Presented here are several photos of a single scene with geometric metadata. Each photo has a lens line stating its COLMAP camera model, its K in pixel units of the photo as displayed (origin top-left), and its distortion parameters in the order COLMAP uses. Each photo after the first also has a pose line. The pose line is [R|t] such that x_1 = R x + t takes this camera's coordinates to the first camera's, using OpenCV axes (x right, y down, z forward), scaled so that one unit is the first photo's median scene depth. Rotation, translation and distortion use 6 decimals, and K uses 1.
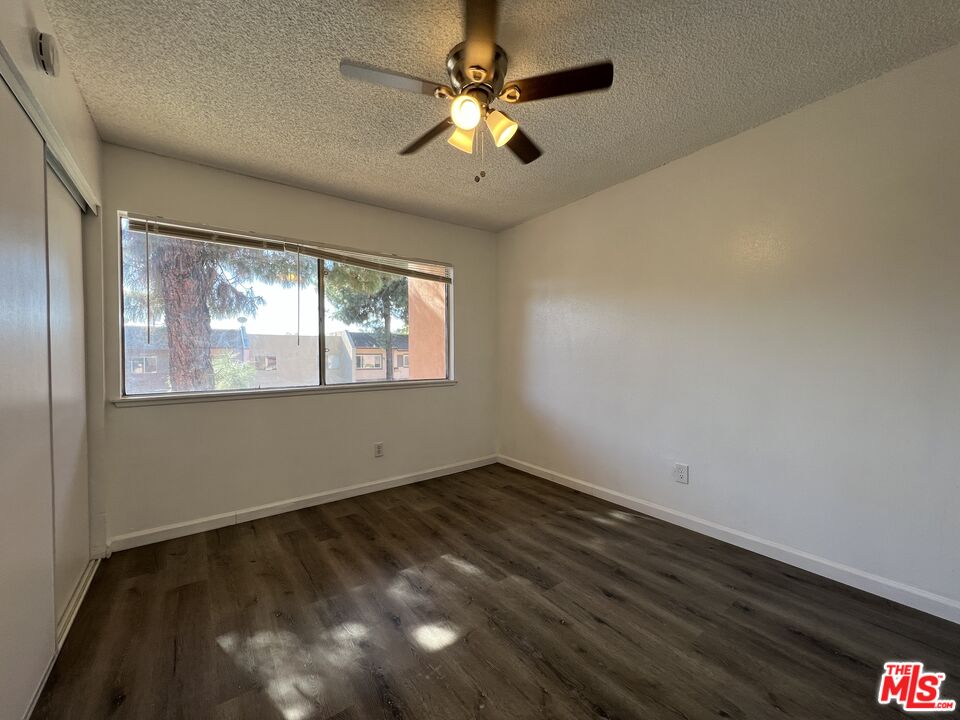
lens RADIAL K [[382.5, 0, 480.0], [0, 382.5, 360.0], [0, 0, 1]] dist [-0.000589, 0.000250]
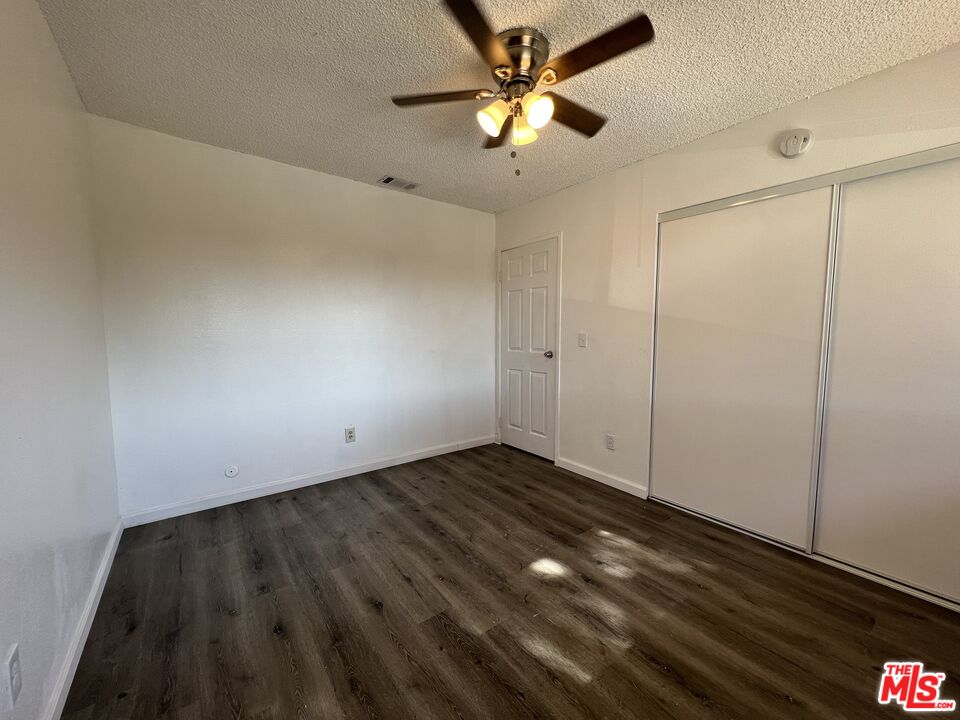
lens RADIAL K [[382.5, 0, 480.0], [0, 382.5, 360.0], [0, 0, 1]] dist [-0.000589, 0.000250]
pose [[-0.999947, 0.005832, -0.008444, 0.098591], [0.005036, 0.995803, 0.091387, -0.067219], [0.008941, 0.091340, -0.995780, 1.944287]]
